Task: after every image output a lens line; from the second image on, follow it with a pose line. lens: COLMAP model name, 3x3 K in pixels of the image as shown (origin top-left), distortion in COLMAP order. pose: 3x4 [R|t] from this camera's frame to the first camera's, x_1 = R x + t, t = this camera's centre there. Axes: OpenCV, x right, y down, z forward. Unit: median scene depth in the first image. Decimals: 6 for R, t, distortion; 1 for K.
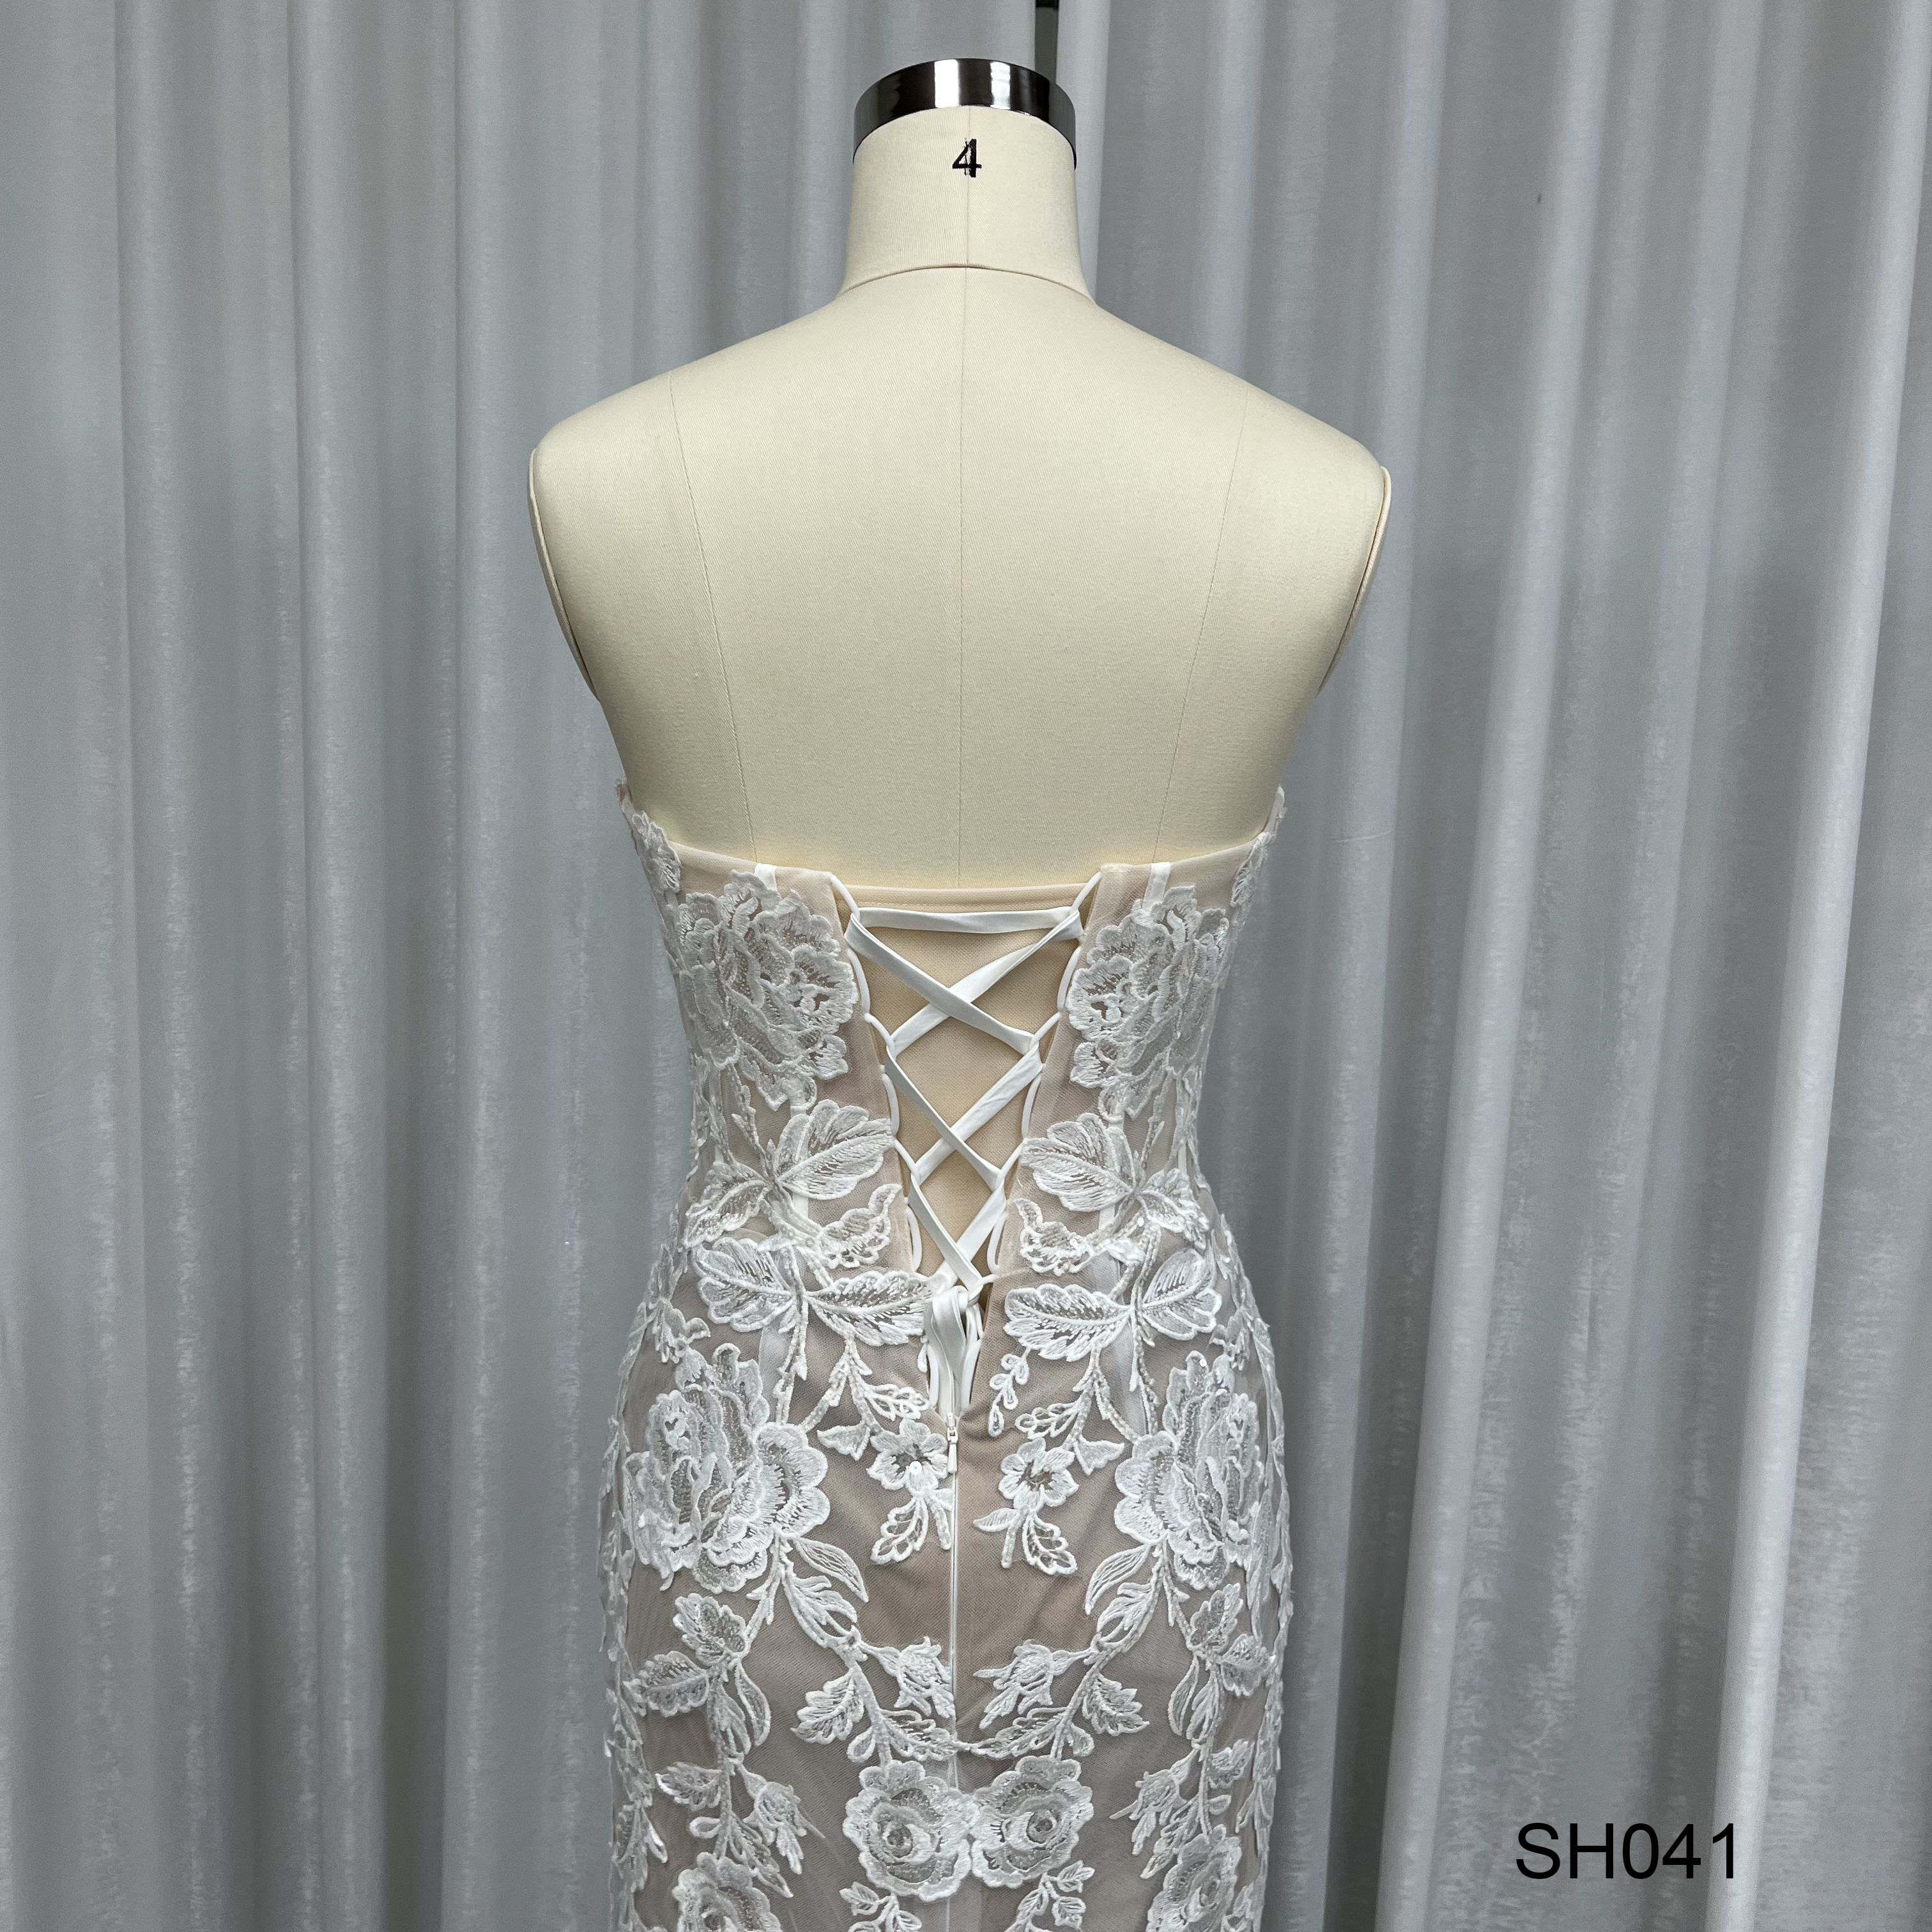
lens RADIAL K [[1895.1, 0, 983.6], [0, 1895.1, 961.3], [0, 0, 1]] dist [0.044369, -0.075522]
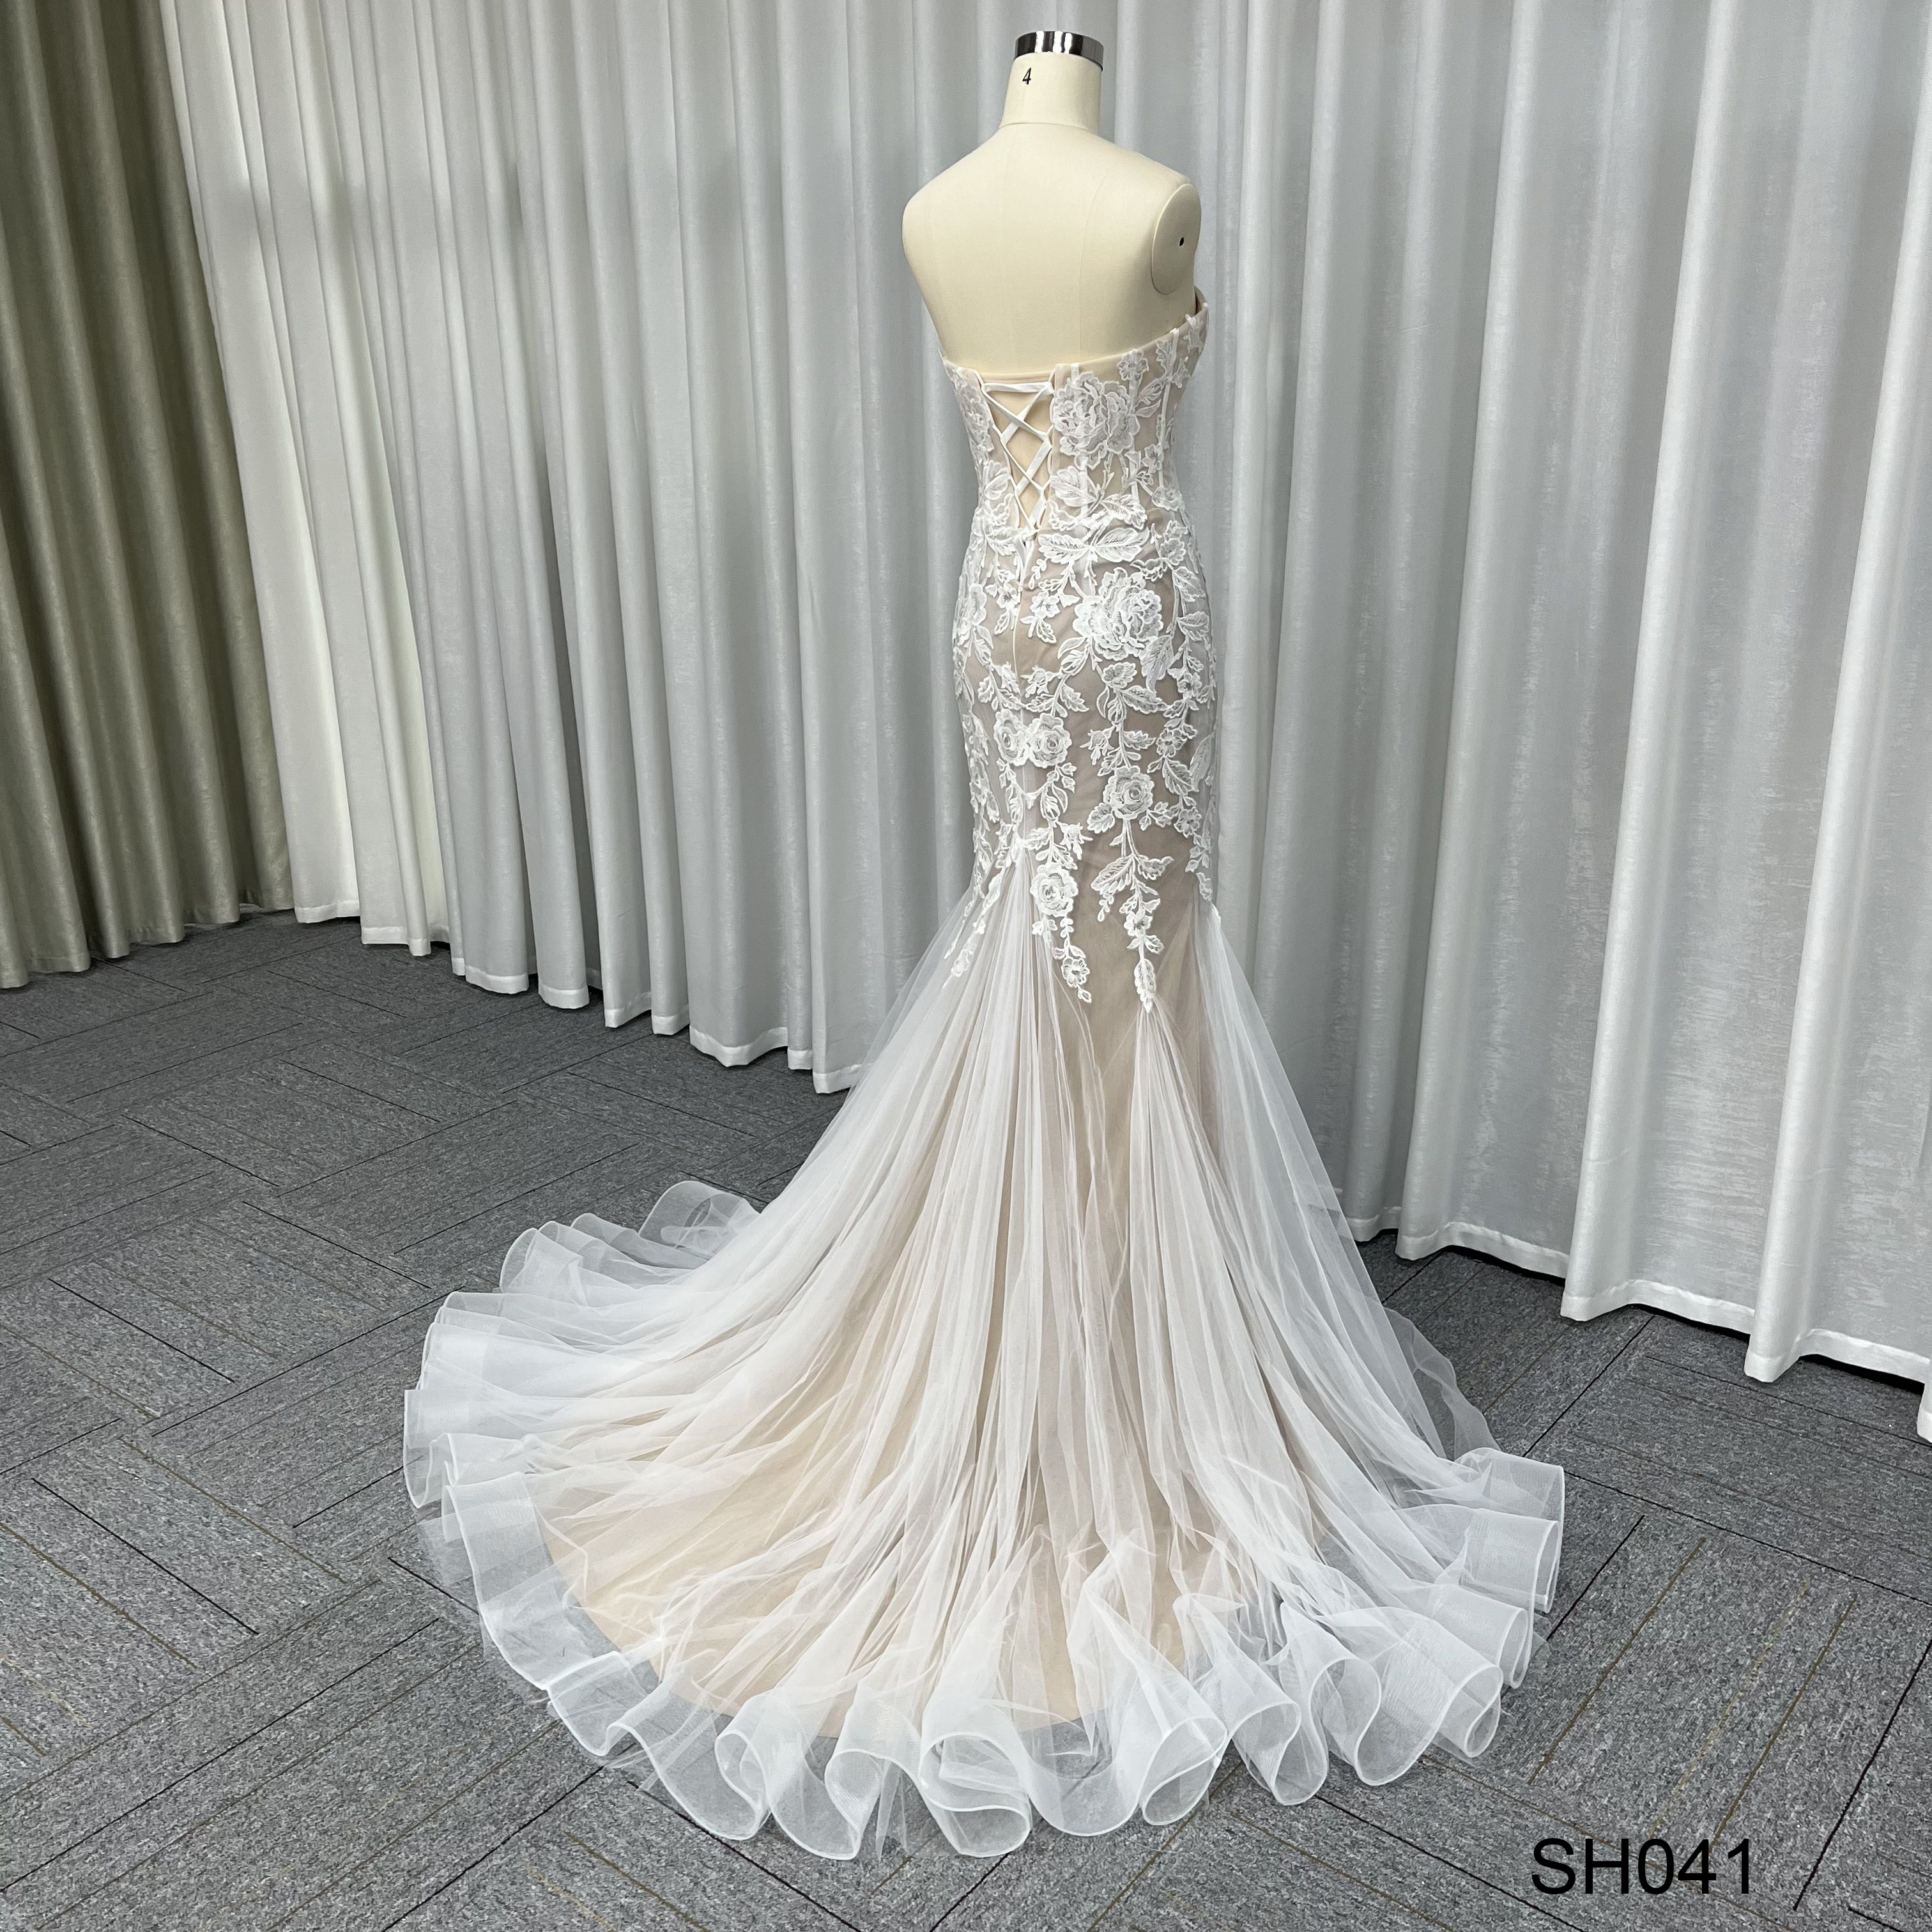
lens RADIAL K [[1864.4, 0, 959.4], [0, 1864.4, 935.4], [0, 0, 1]] dist [0.036006, -0.042753]
pose [[0.769675, 0.160211, -0.618007, 1.598940], [-0.025049, 0.974834, 0.221518, 0.142111], [0.637944, -0.155017, 0.754319, -1.104049]]
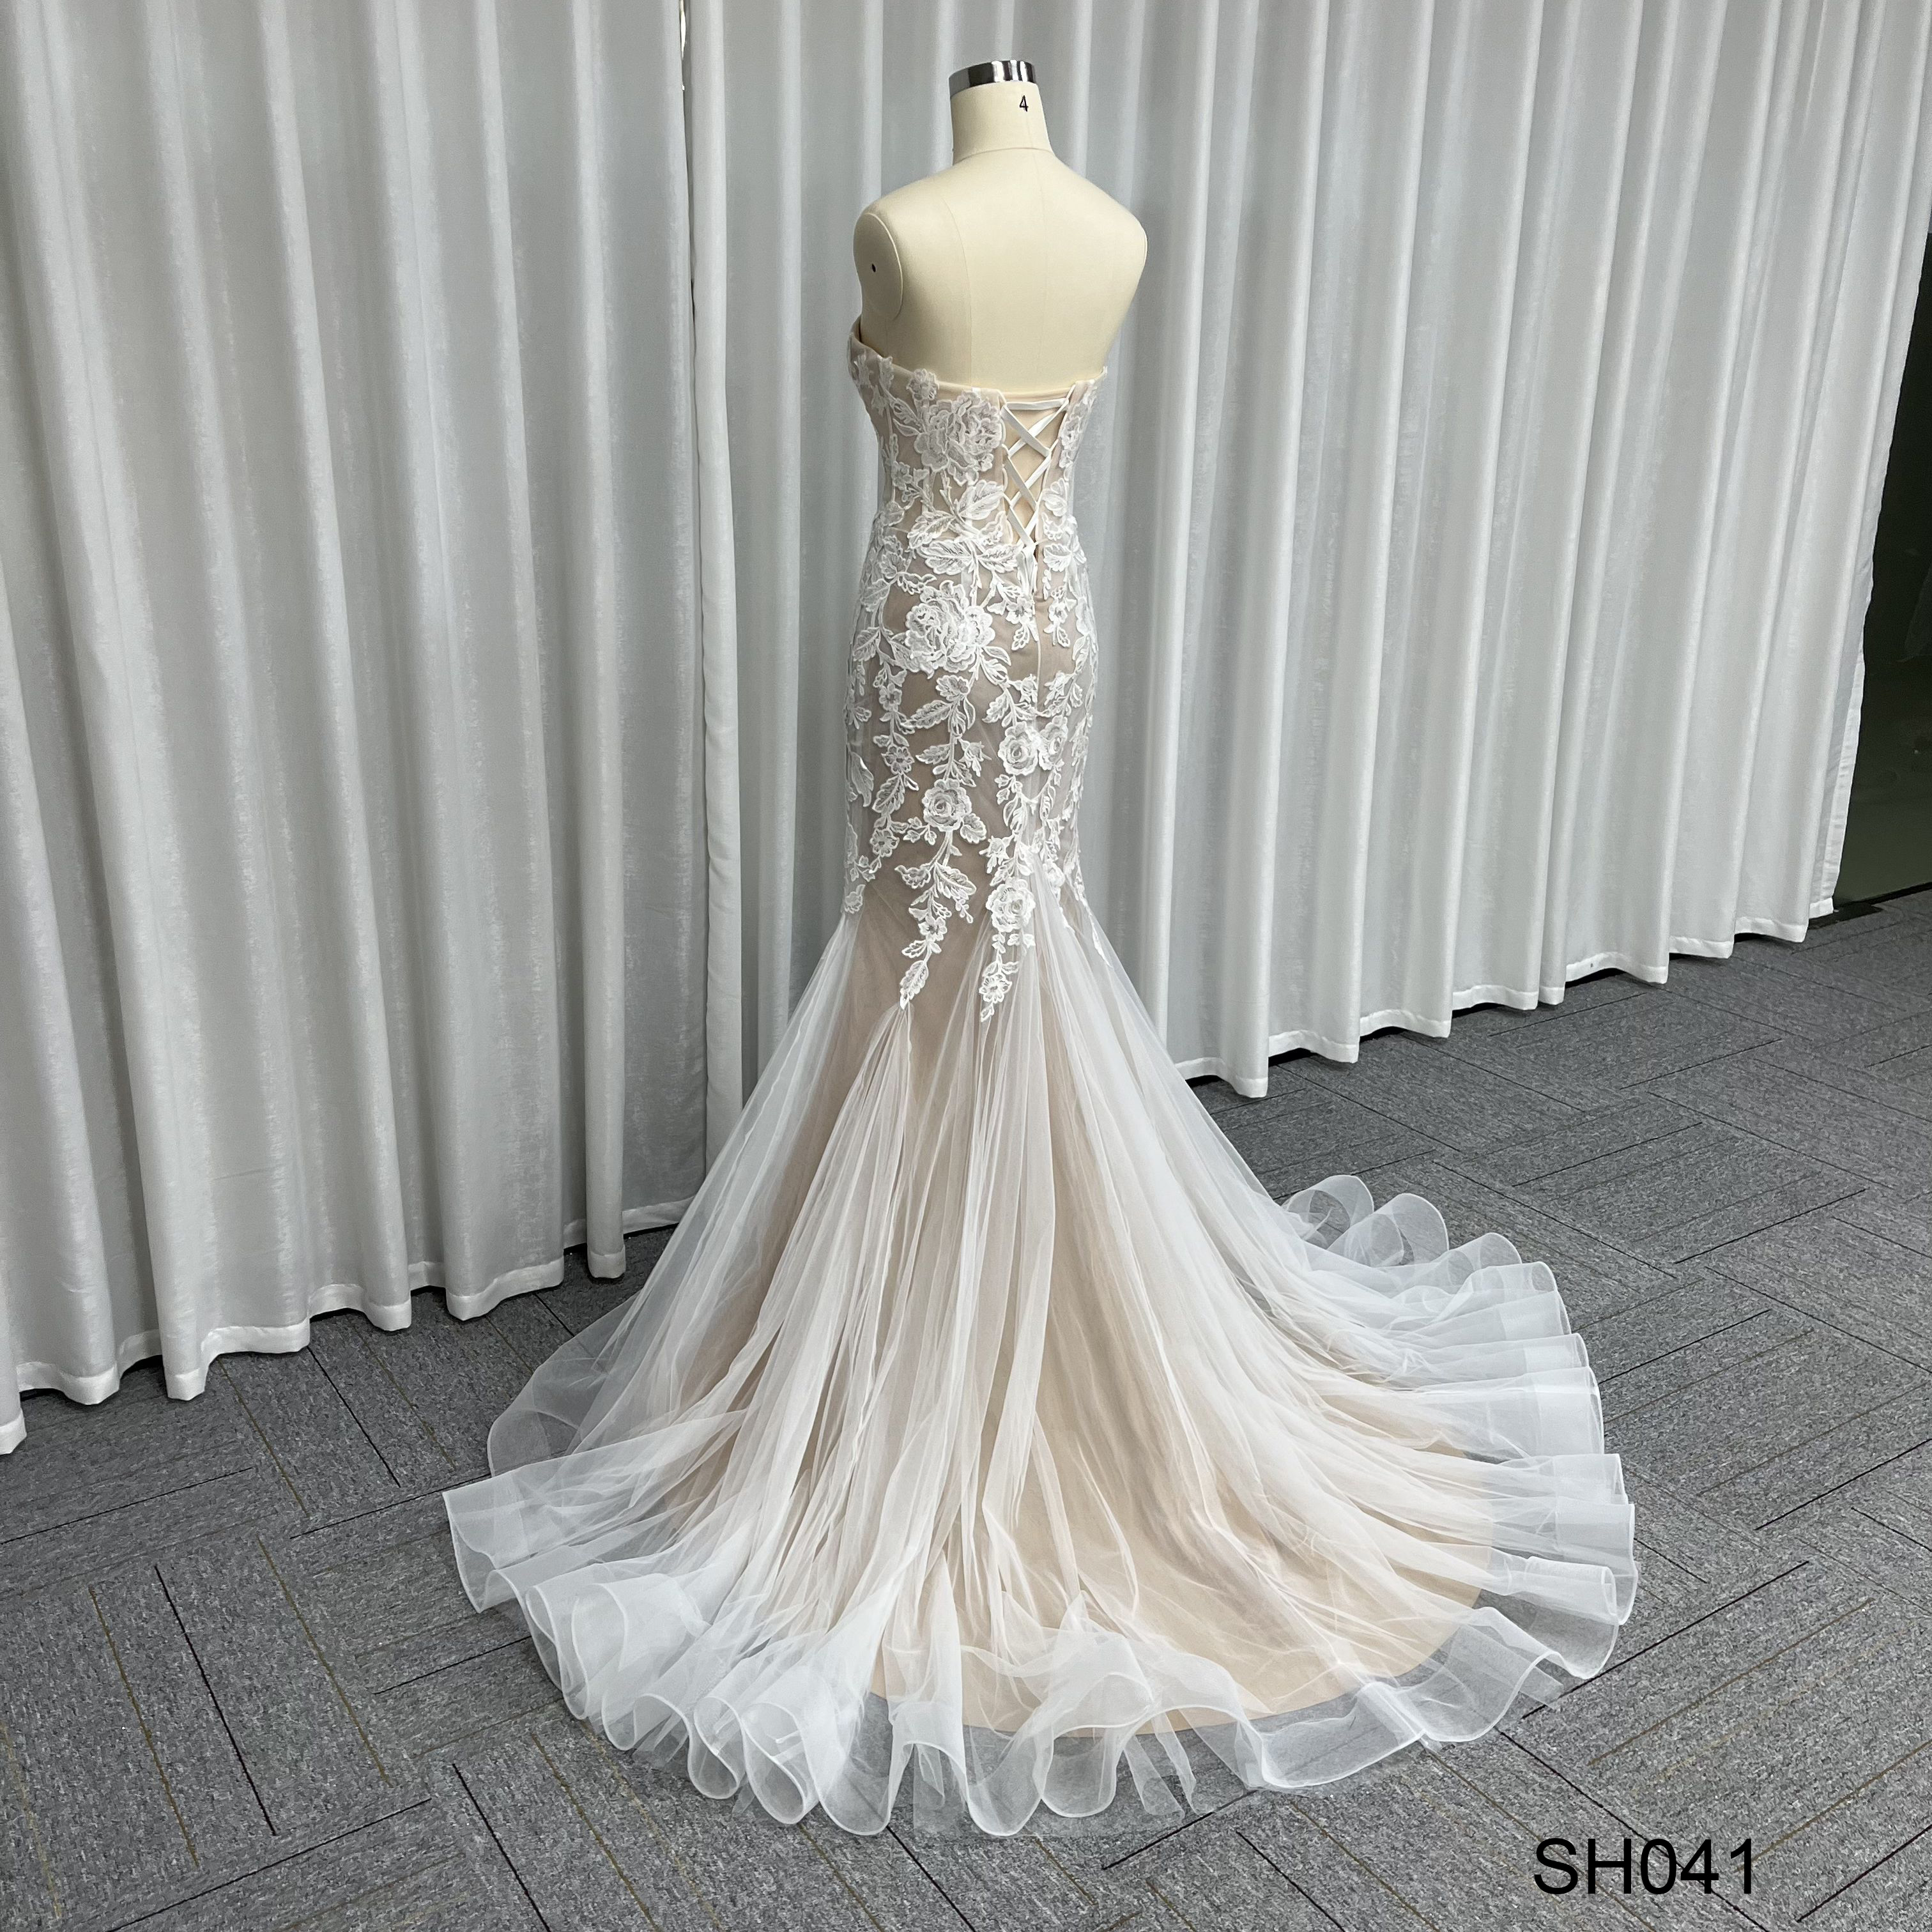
lens RADIAL K [[1933.4, 0, 884.7], [0, 1933.4, 957.5], [0, 0, 1]] dist [0.049188, -0.000541]
pose [[0.855037, -0.192266, 0.481607, -1.621686], [0.078128, 0.965888, 0.246892, 0.037476], [-0.512648, -0.173475, 0.840892, -1.319205]]
